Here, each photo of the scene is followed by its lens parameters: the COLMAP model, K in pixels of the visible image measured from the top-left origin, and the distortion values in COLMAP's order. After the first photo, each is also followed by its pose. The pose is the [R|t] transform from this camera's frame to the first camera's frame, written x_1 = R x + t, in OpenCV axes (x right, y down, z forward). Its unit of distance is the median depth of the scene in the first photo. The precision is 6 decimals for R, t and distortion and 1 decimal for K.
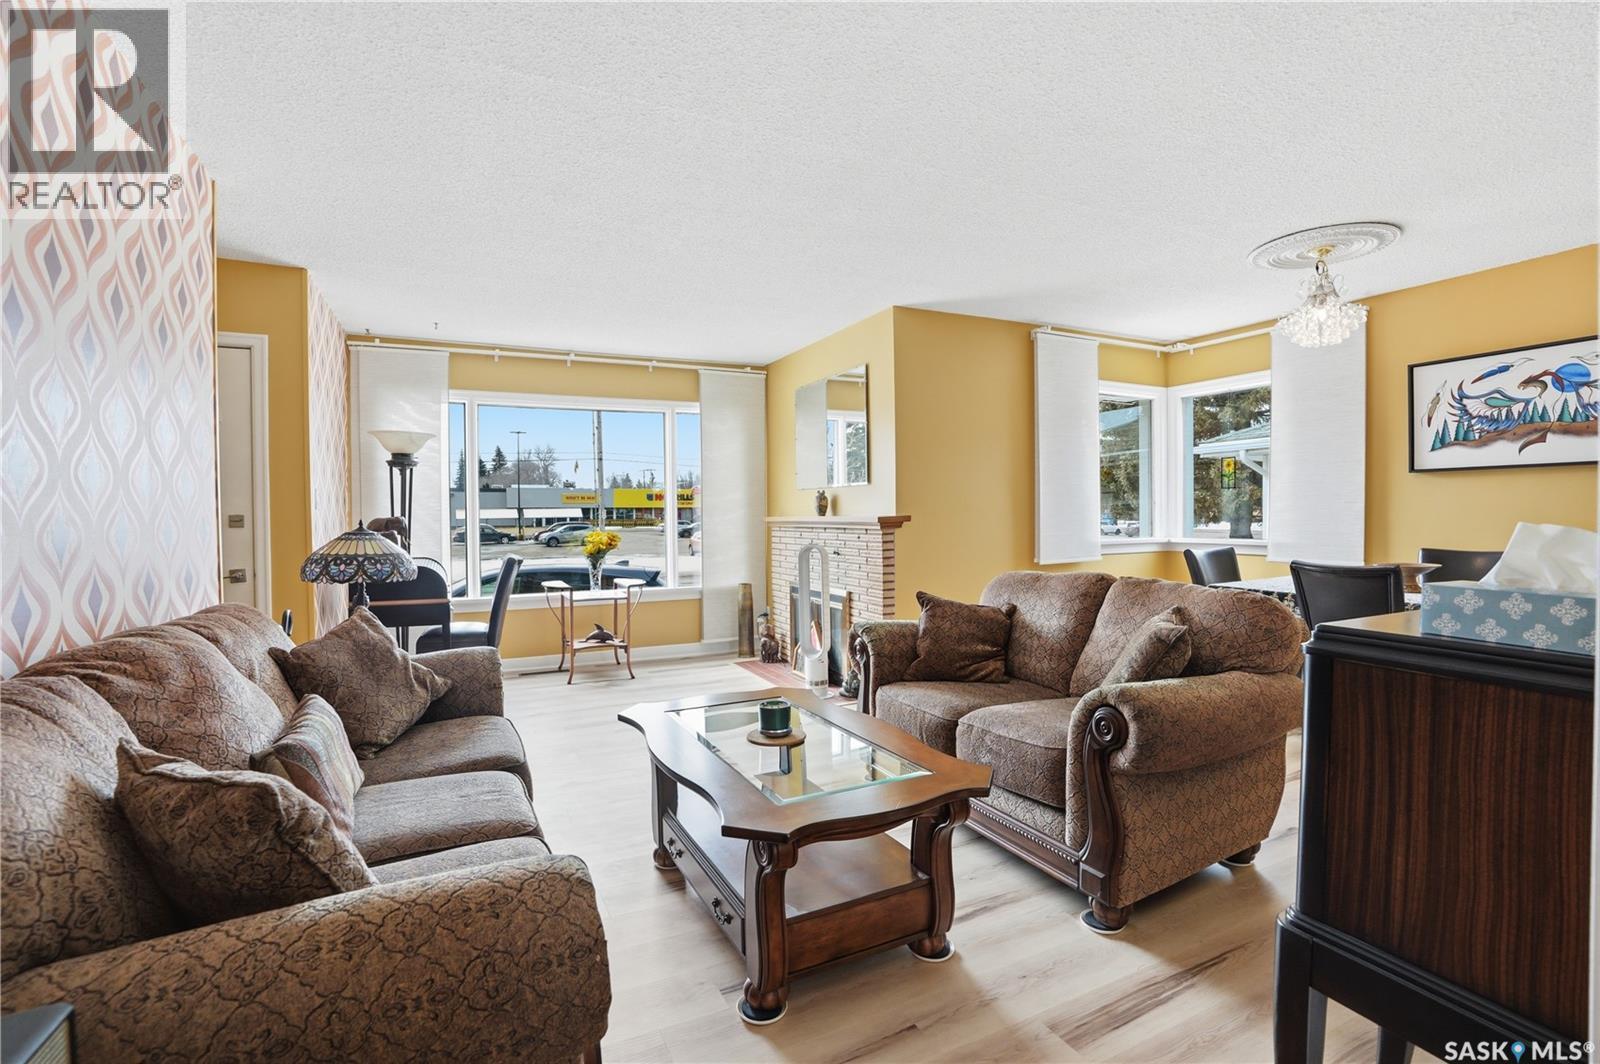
lens RADIAL K [[729.1, 0, 799.5], [0, 729.1, 535.5], [0, 0, 1]] dist [-0.043929, 0.010559]
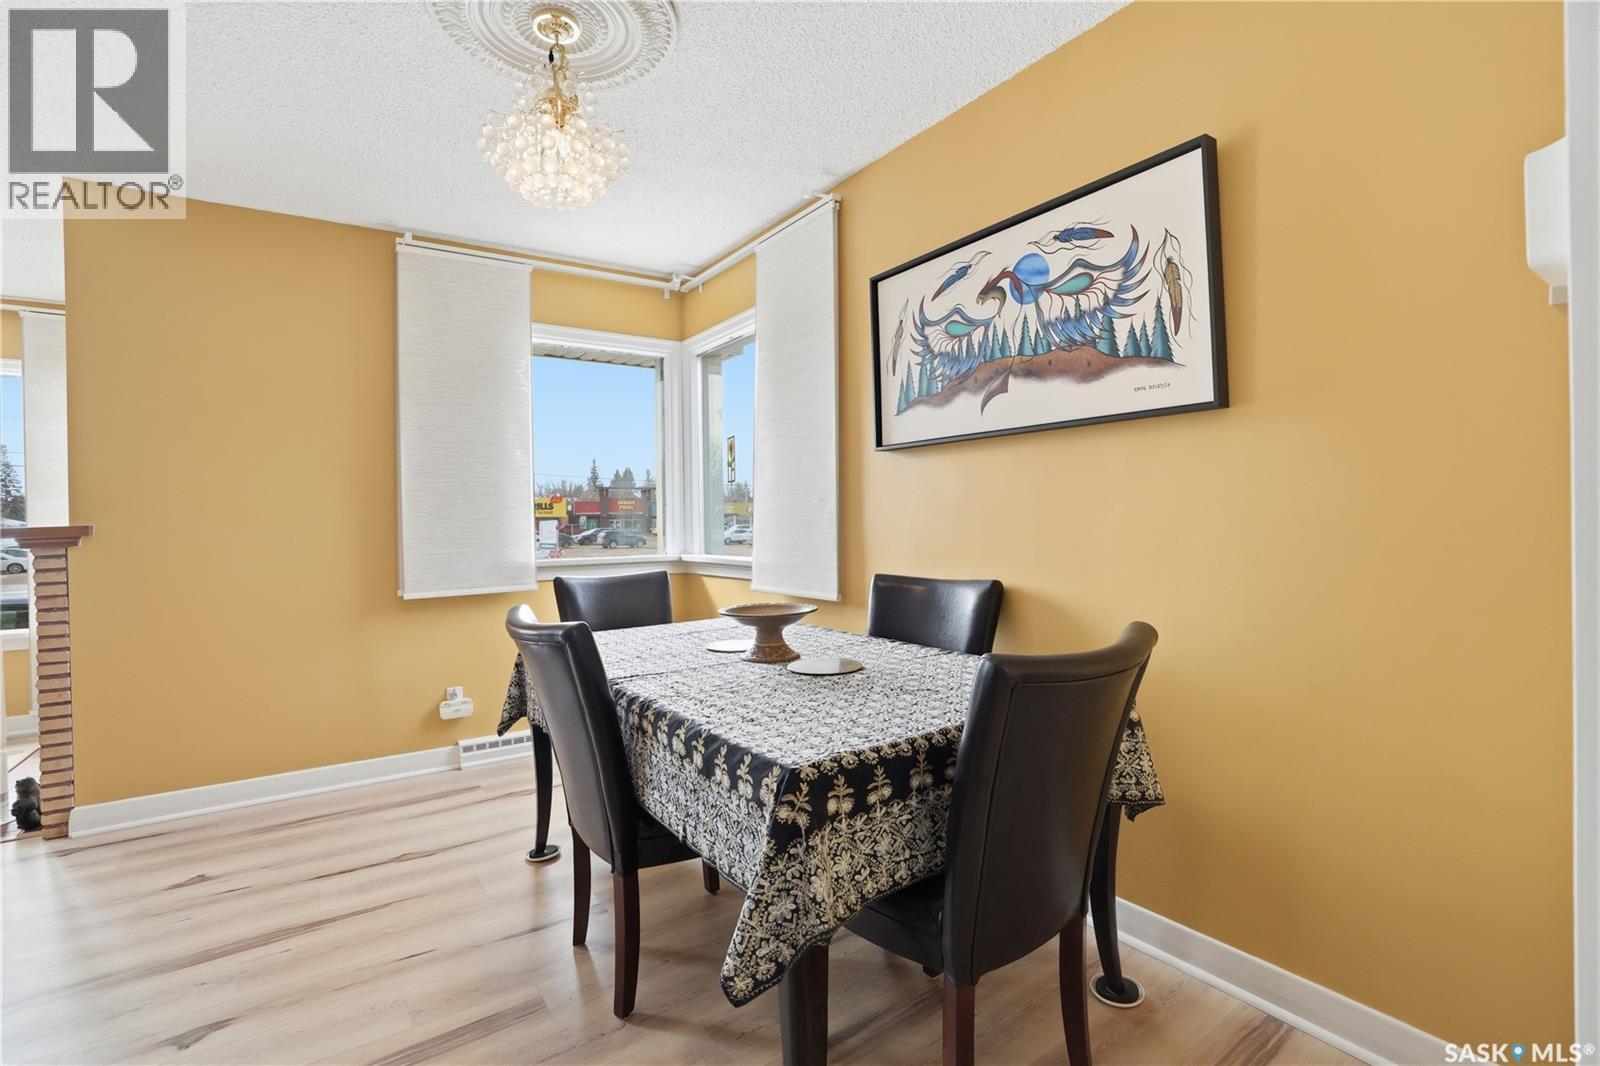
lens RADIAL K [[753.1, 0, 811.9], [0, 753.1, 531.7], [0, 0, 1]] dist [-0.020472, -0.000232]
pose [[0.989244, -0.007552, 0.146082, 0.775485], [0.009901, 0.999833, -0.015356, -0.008546], [-0.145941, 0.016637, 0.989153, 0.391203]]
